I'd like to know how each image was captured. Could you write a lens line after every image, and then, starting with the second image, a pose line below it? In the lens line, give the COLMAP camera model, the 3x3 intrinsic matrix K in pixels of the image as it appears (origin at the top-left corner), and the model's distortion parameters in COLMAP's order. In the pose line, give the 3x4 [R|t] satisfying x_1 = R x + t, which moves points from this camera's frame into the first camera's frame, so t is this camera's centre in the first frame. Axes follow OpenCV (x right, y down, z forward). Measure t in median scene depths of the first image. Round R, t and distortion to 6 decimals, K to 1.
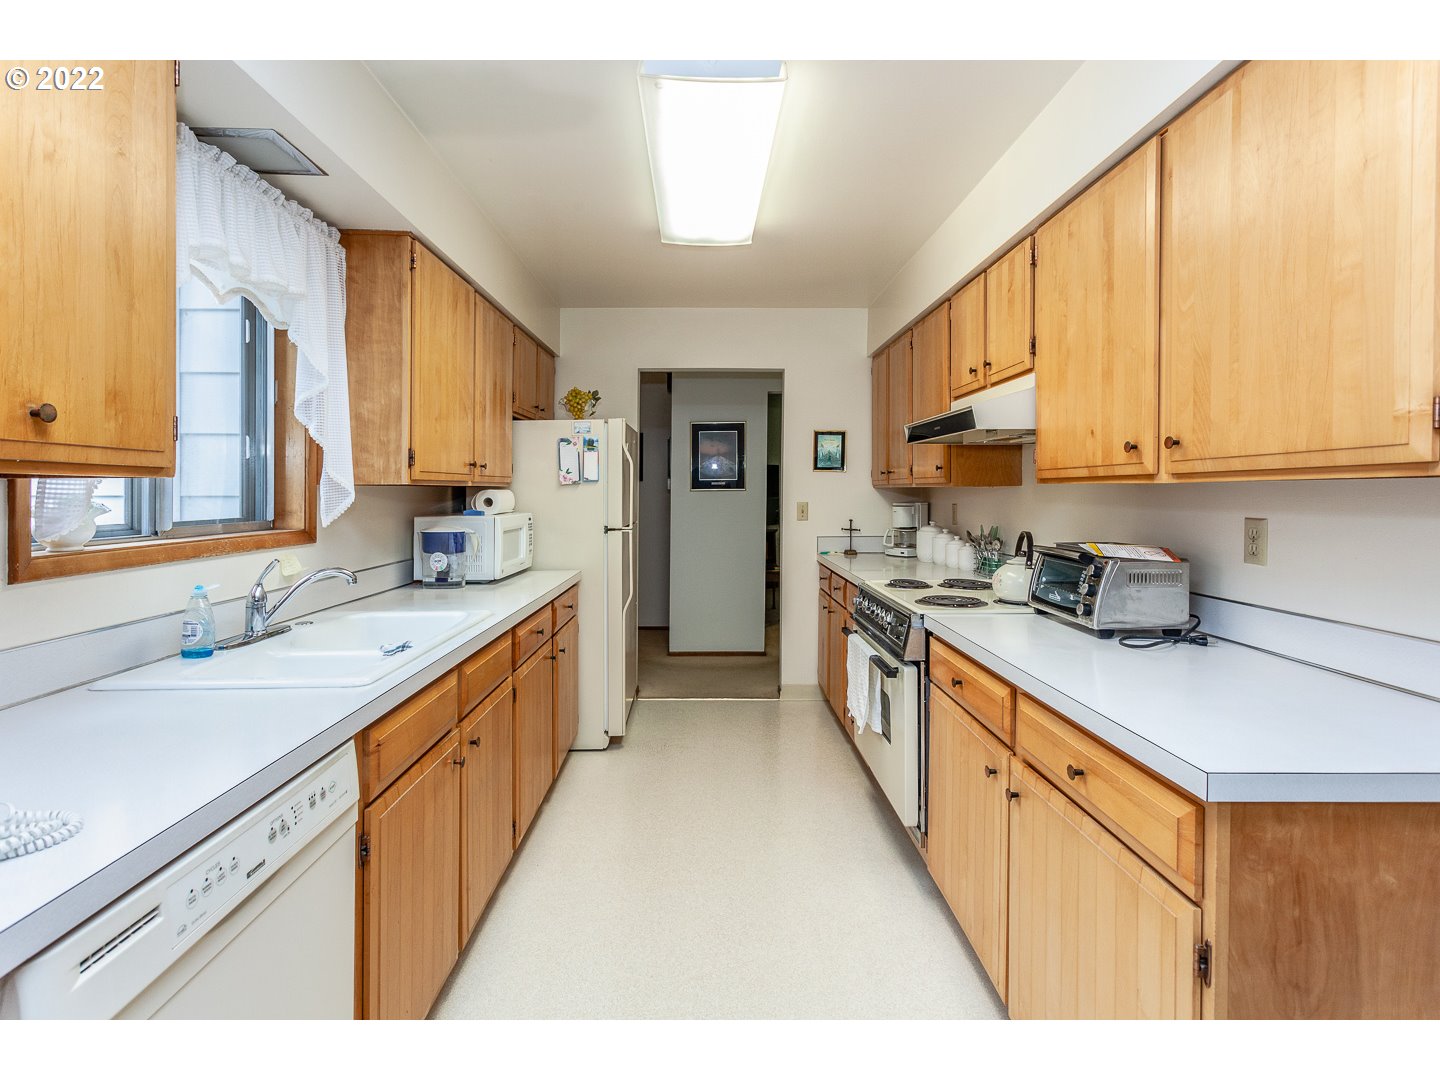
lens RADIAL K [[705.5, 0, 720.0], [0, 705.5, 540.0], [0, 0, 1]] dist [-0.000218, 0.000282]
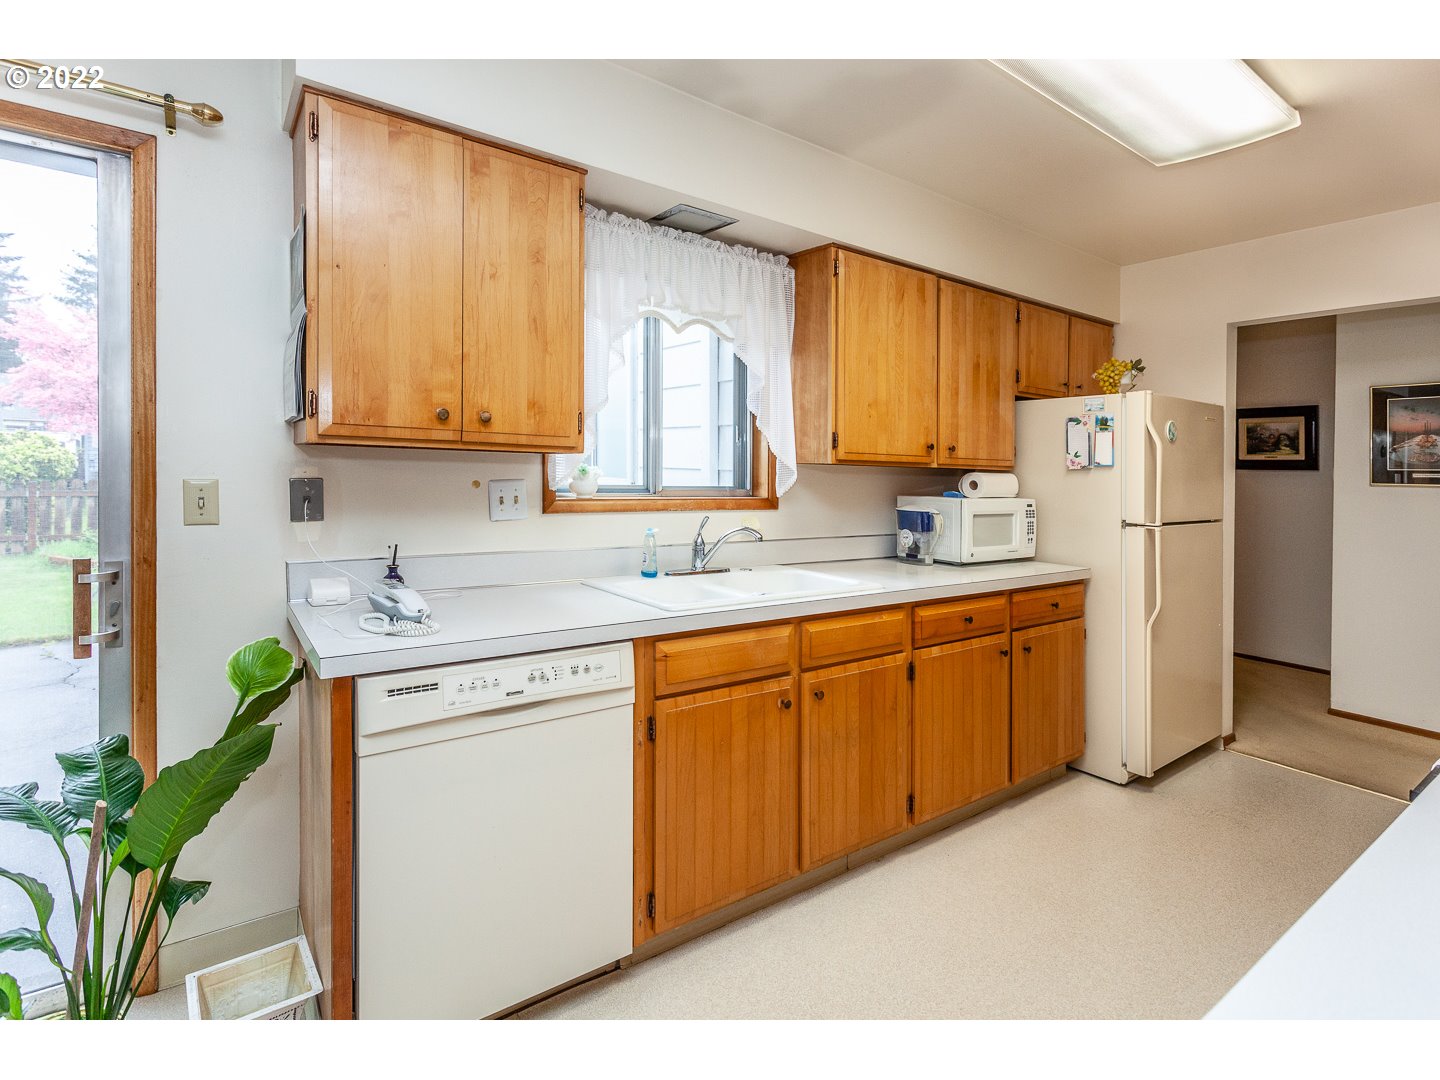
lens RADIAL K [[712.0, 0, 719.9], [0, 712.0, 529.8], [0, 0, 1]] dist [-0.012531, -0.000056]
pose [[0.578314, 0.086900, -0.811173, 0.396104], [-0.084871, 0.995324, 0.046121, -0.009787], [0.811388, 0.042173, 0.582985, 0.181603]]
